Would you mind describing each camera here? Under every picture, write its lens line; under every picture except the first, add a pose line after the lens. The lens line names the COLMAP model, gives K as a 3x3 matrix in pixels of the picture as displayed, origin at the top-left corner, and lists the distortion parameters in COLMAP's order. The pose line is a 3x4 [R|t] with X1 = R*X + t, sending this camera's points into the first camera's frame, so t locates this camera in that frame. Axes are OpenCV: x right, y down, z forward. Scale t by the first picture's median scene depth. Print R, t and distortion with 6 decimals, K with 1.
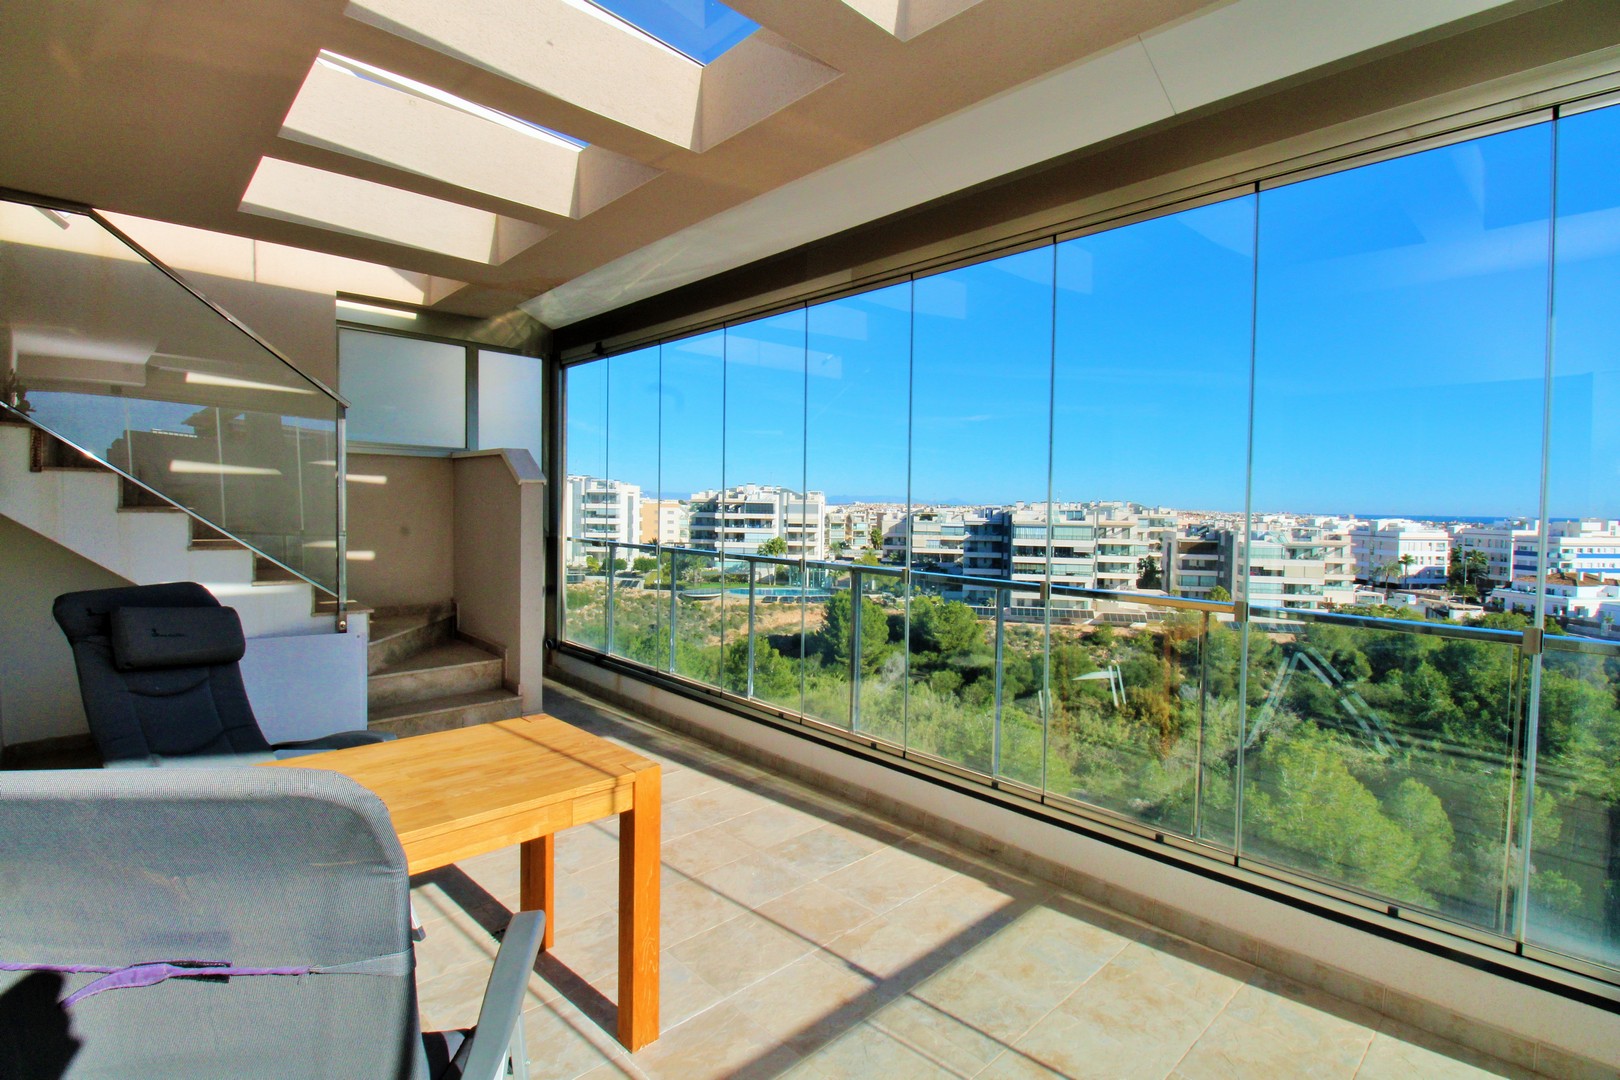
lens RADIAL K [[761.3, 0, 811.0], [0, 761.3, 532.6], [0, 0, 1]] dist [0.002102, -0.013680]
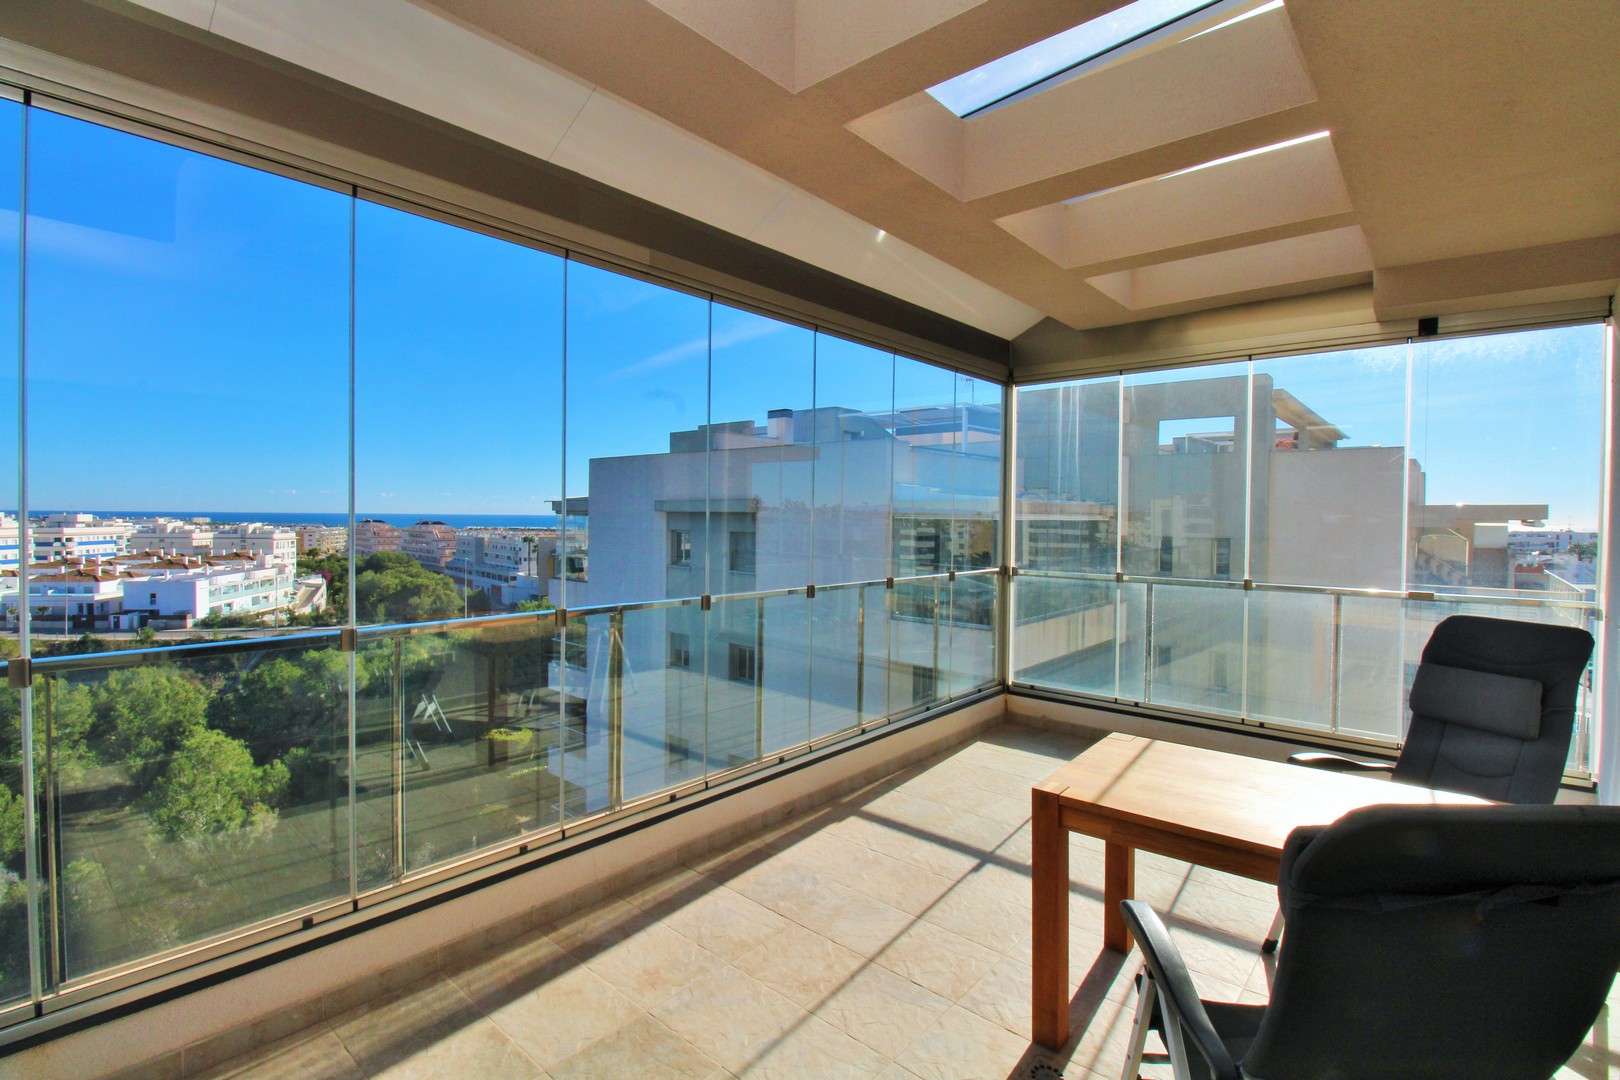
lens RADIAL K [[748.0, 0, 817.4], [0, 748.0, 529.7], [0, 0, 1]] dist [0.000149, -0.012987]
pose [[-0.108687, -0.033502, 0.993511, -0.888371], [0.023924, 0.999054, 0.036306, -0.070516], [-0.993788, 0.027715, -0.107783, 1.016806]]
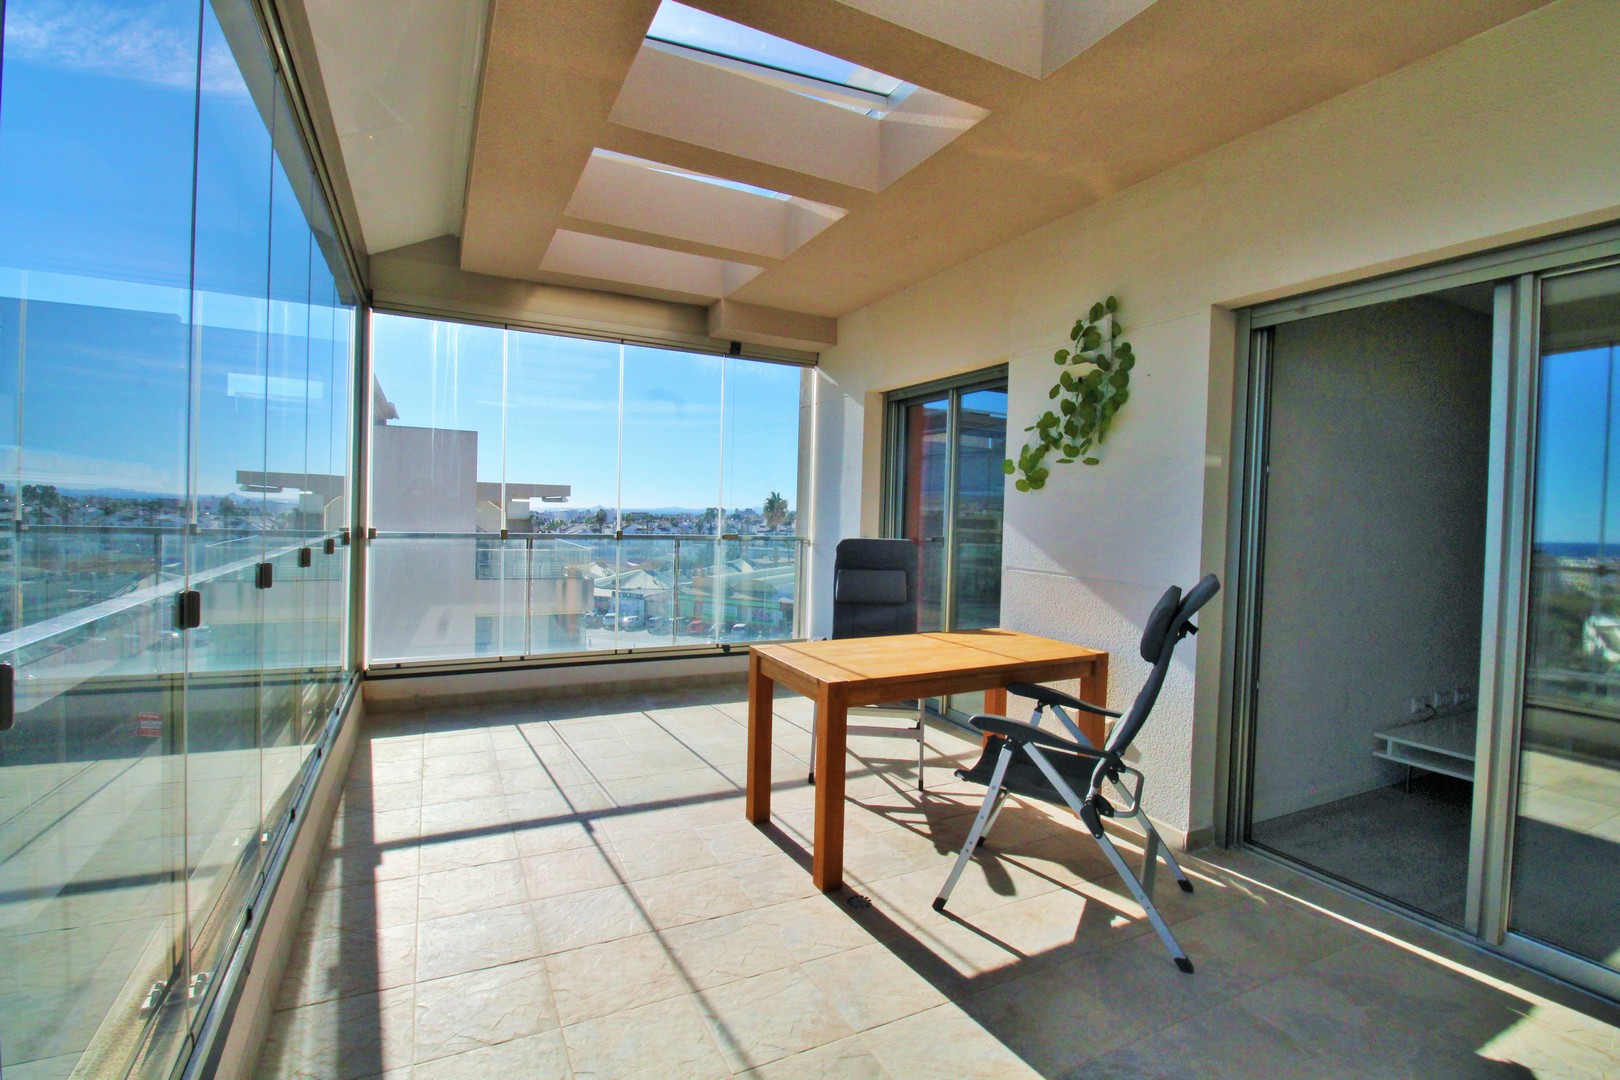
lens RADIAL K [[748.0, 0, 817.4], [0, 748.0, 529.7], [0, 0, 1]] dist [0.000149, -0.012987]
pose [[-0.961194, -0.047966, 0.271671, -0.464567], [-0.032516, 0.997602, 0.061092, -0.025744], [-0.273950, 0.049888, -0.960449, 1.515005]]
